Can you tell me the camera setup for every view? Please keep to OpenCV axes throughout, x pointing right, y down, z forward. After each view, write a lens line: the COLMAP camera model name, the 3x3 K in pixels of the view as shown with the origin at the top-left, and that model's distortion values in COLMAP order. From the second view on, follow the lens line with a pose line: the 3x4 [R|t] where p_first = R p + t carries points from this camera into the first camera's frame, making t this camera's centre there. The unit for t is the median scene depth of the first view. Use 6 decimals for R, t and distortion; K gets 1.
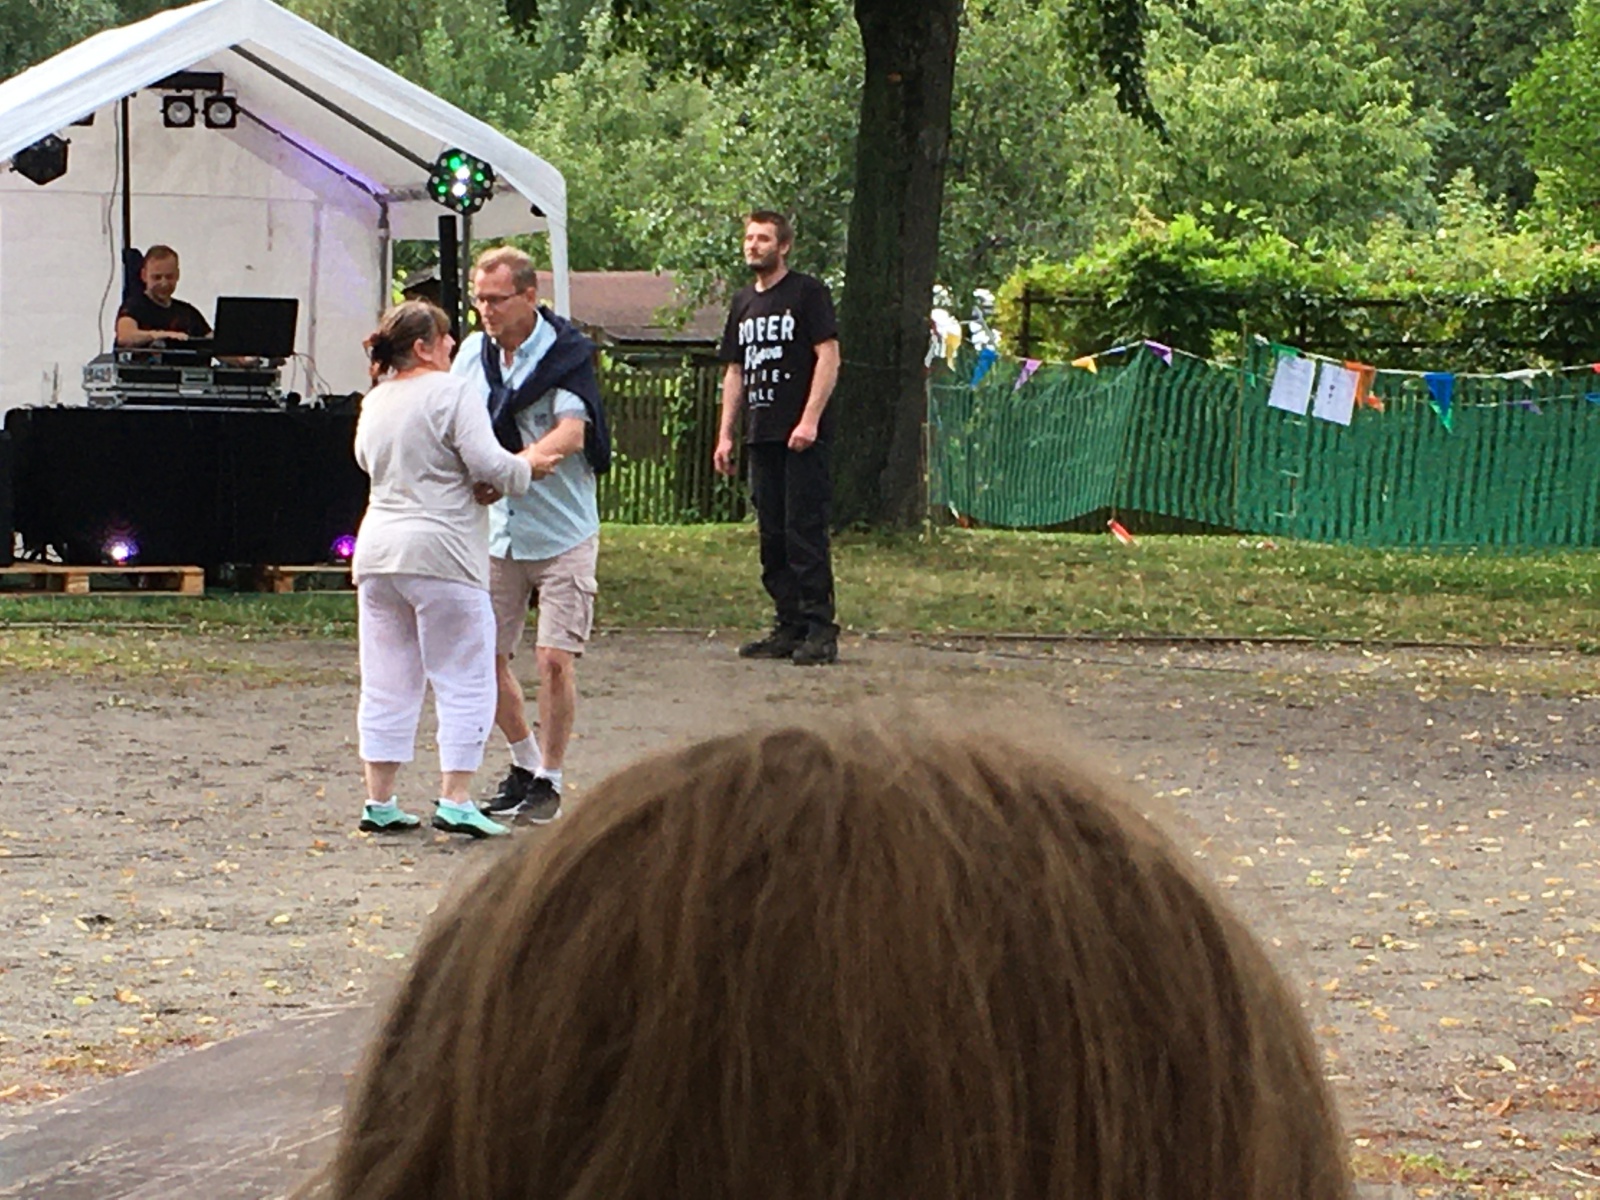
lens RADIAL K [[4996.6, 0, 804.1], [0, 4996.6, 587.2], [0, 0, 1]] dist [0.064090, 0.000000]
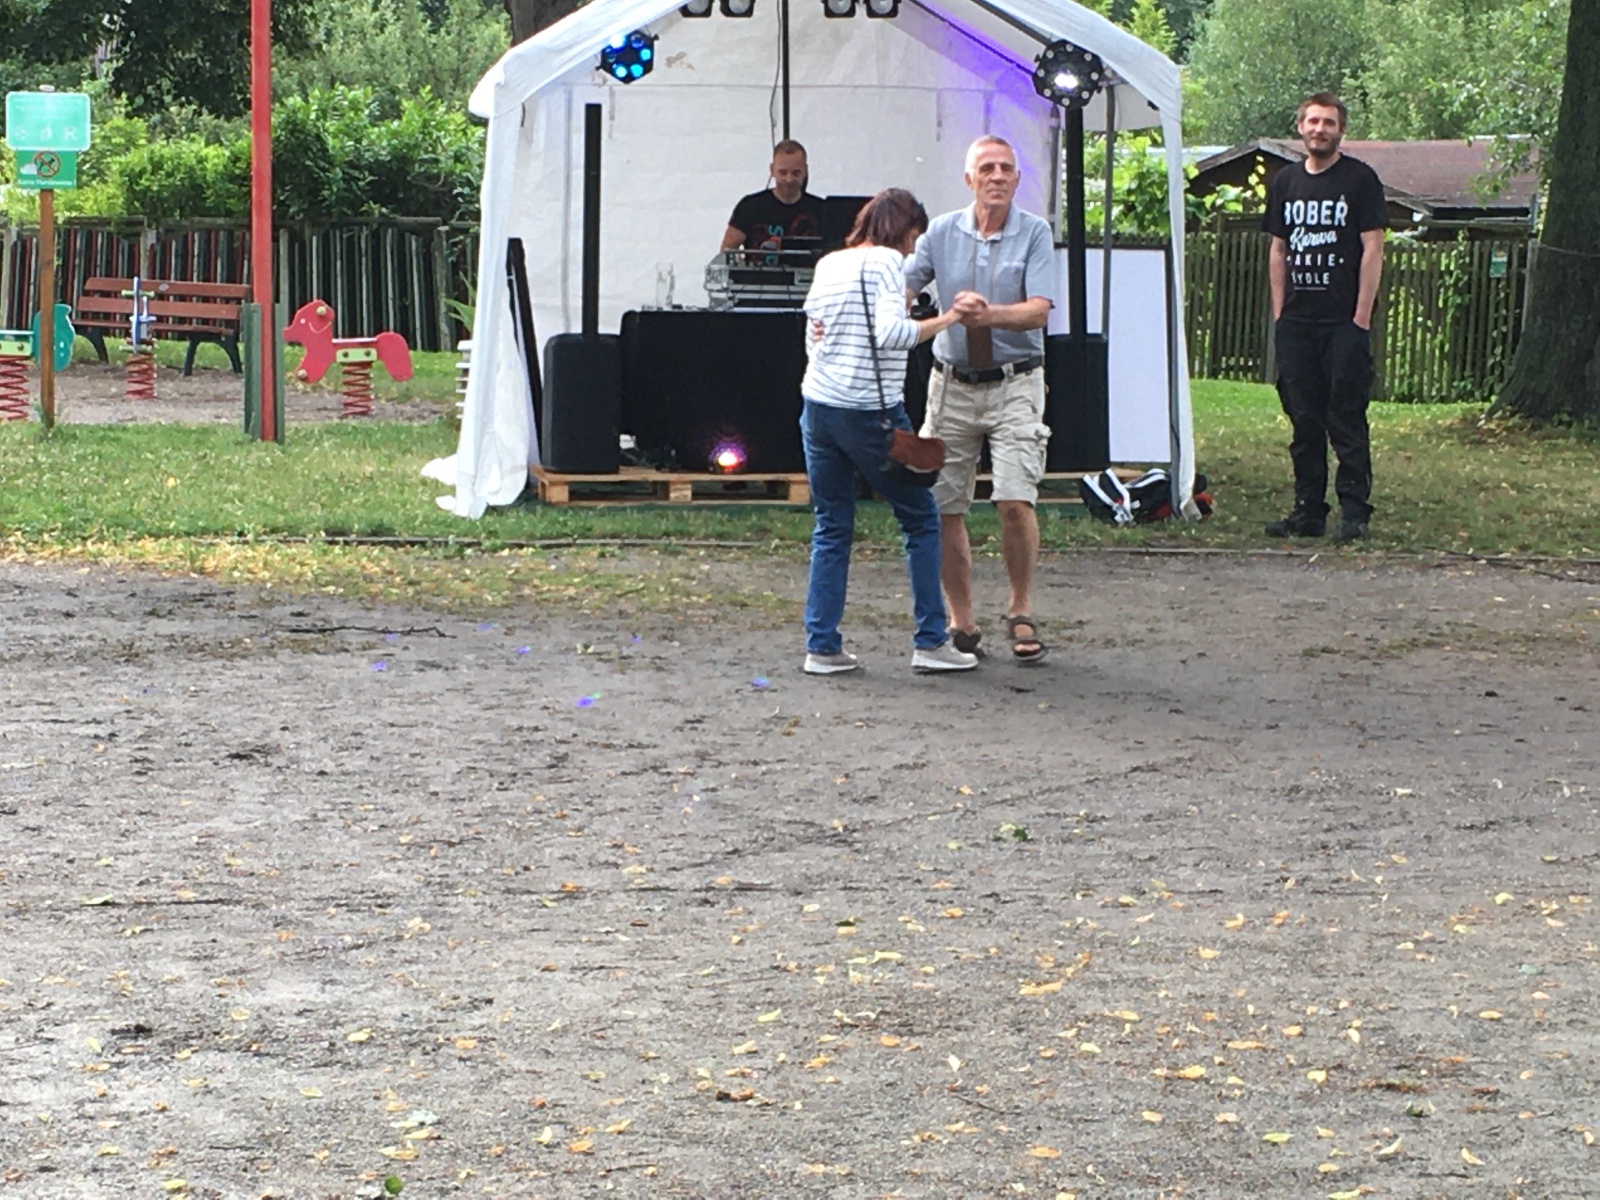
lens RADIAL K [[4320.2, 0, 802.9], [0, 4320.2, 601.1], [0, 0, 1]] dist [0.031029, 0.000000]
pose [[0.975693, 0.017000, -0.218482, 0.054551], [-0.006575, 0.998809, 0.048352, -0.017669], [0.219043, -0.045740, 0.974642, 0.158535]]
